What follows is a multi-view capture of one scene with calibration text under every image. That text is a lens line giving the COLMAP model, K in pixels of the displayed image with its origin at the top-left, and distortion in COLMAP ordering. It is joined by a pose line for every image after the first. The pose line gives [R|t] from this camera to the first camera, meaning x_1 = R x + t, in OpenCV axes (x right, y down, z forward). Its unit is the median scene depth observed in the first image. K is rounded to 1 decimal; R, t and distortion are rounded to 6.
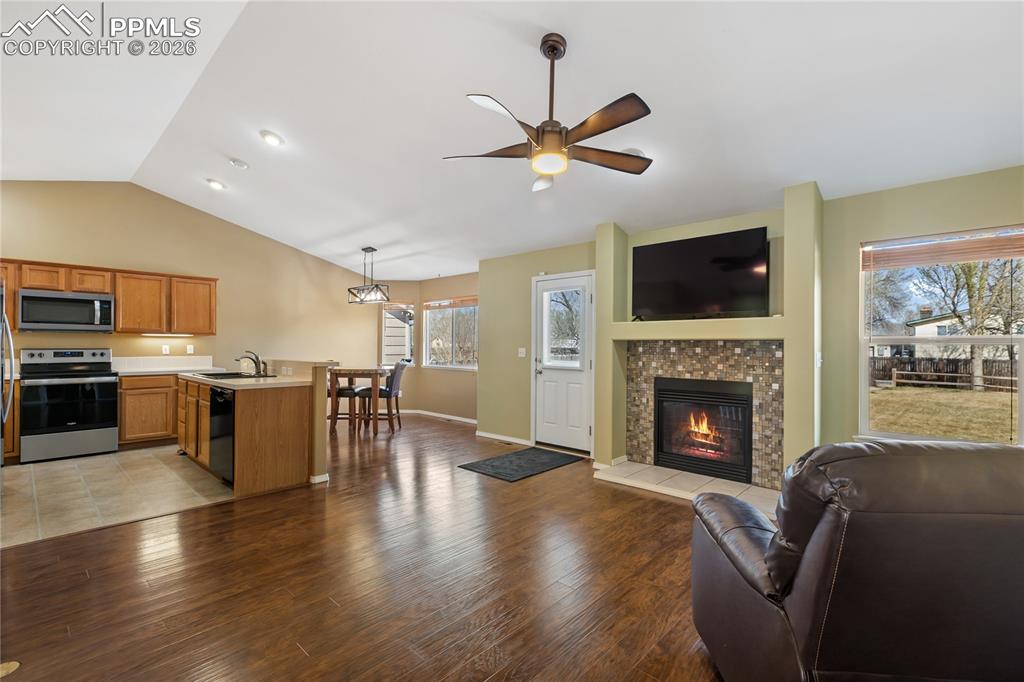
lens RADIAL K [[458.7, 0, 513.9], [0, 458.7, 345.3], [0, 0, 1]] dist [0.008402, -0.000135]
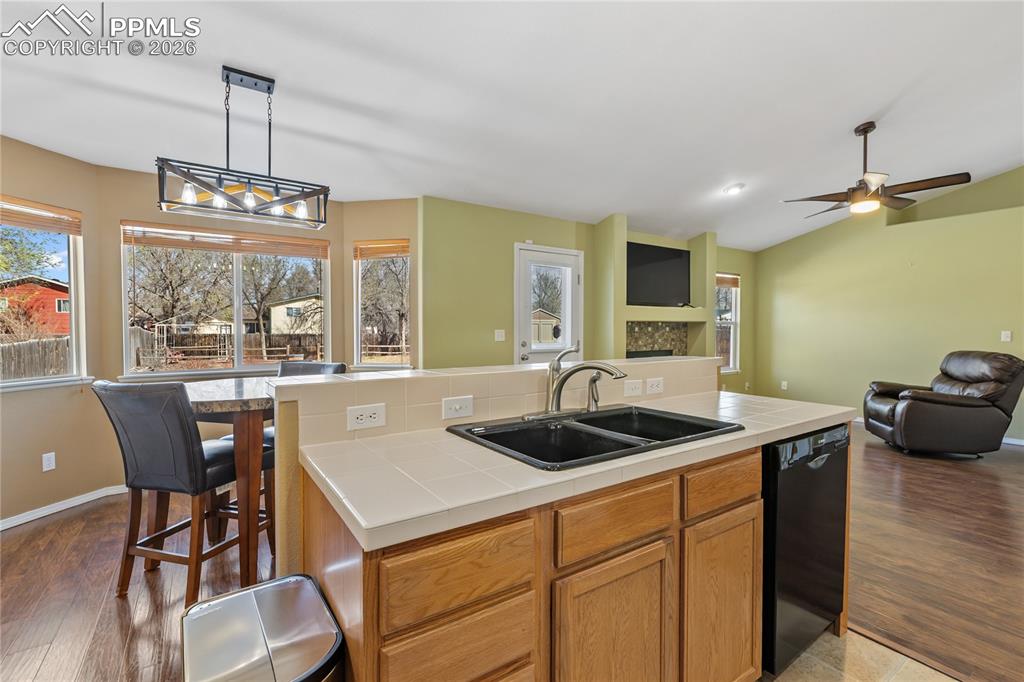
lens RADIAL K [[465.4, 0, 509.8], [0, 465.4, 339.9], [0, 0, 1]] dist [0.000649, 0.000123]
pose [[0.220291, -0.035102, 0.974802, -0.832858], [0.000501, 0.999356, 0.035873, -0.005717], [-0.975434, -0.007414, 0.220167, 0.889502]]
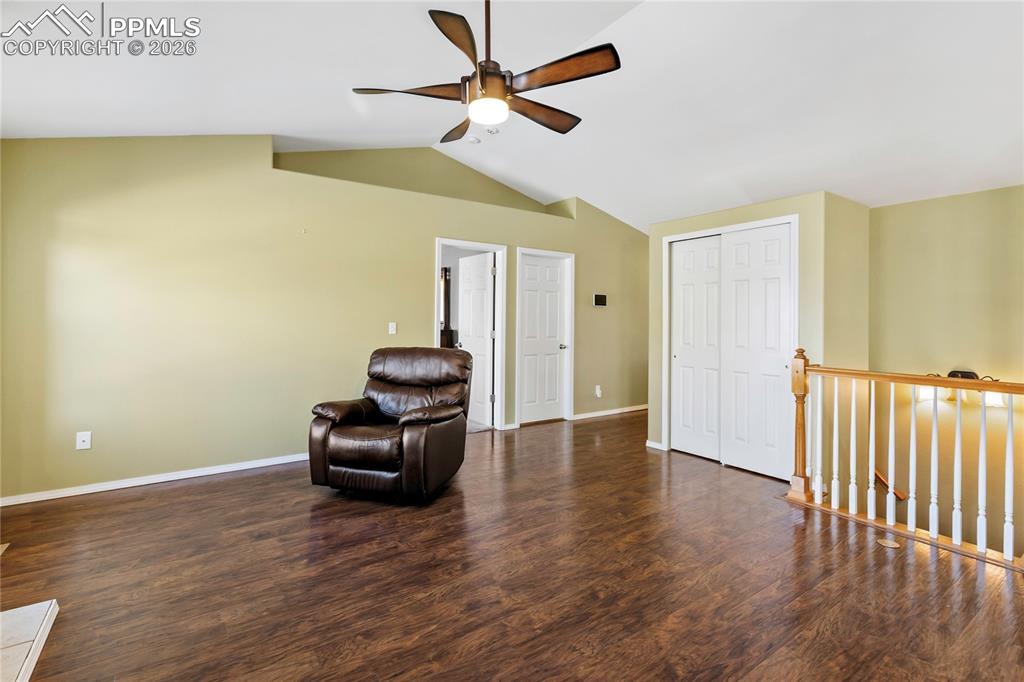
lens RADIAL K [[469.2, 0, 513.1], [0, 469.2, 318.8], [0, 0, 1]] dist [0.002790, 0.000532]
pose [[-0.978691, -0.014345, 0.204836, -0.075678], [-0.014314, 0.999896, 0.001633, -0.000799], [-0.204838, -0.001334, -0.978795, 0.915998]]
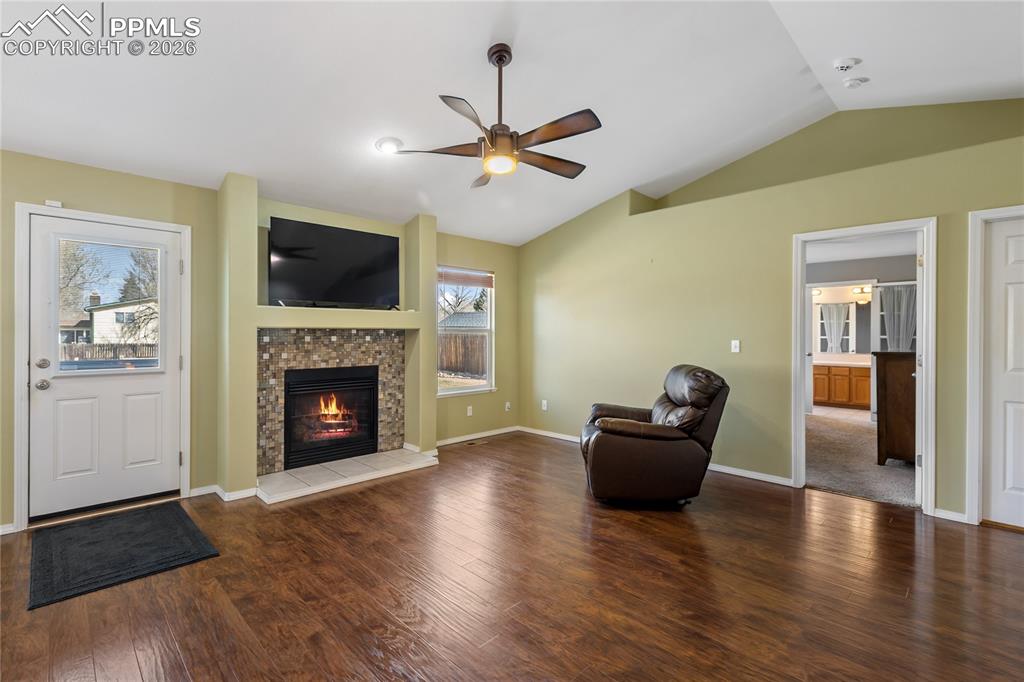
lens RADIAL K [[469.7, 0, 511.0], [0, 469.7, 335.6], [0, 0, 1]] dist [-0.001413, -0.000249]
pose [[0.039604, -0.010103, 0.999164, -0.497815], [0.000450, 0.999949, 0.010093, -0.005164], [-0.999215, 0.000050, 0.039606, 0.460359]]
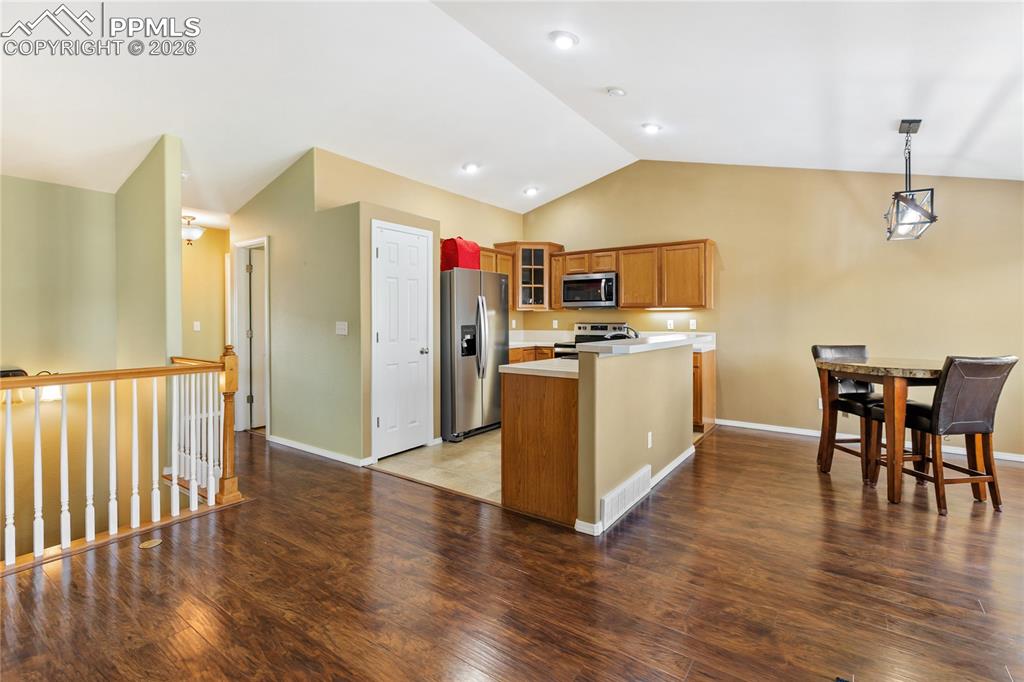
lens RADIAL K [[469.2, 0, 513.1], [0, 469.2, 318.8], [0, 0, 1]] dist [0.002790, 0.000532]
pose [[0.130743, -0.006551, -0.991395, 0.167744], [0.000947, 0.999979, -0.006483, 0.004327], [0.991416, -0.000091, 0.130746, 0.645154]]
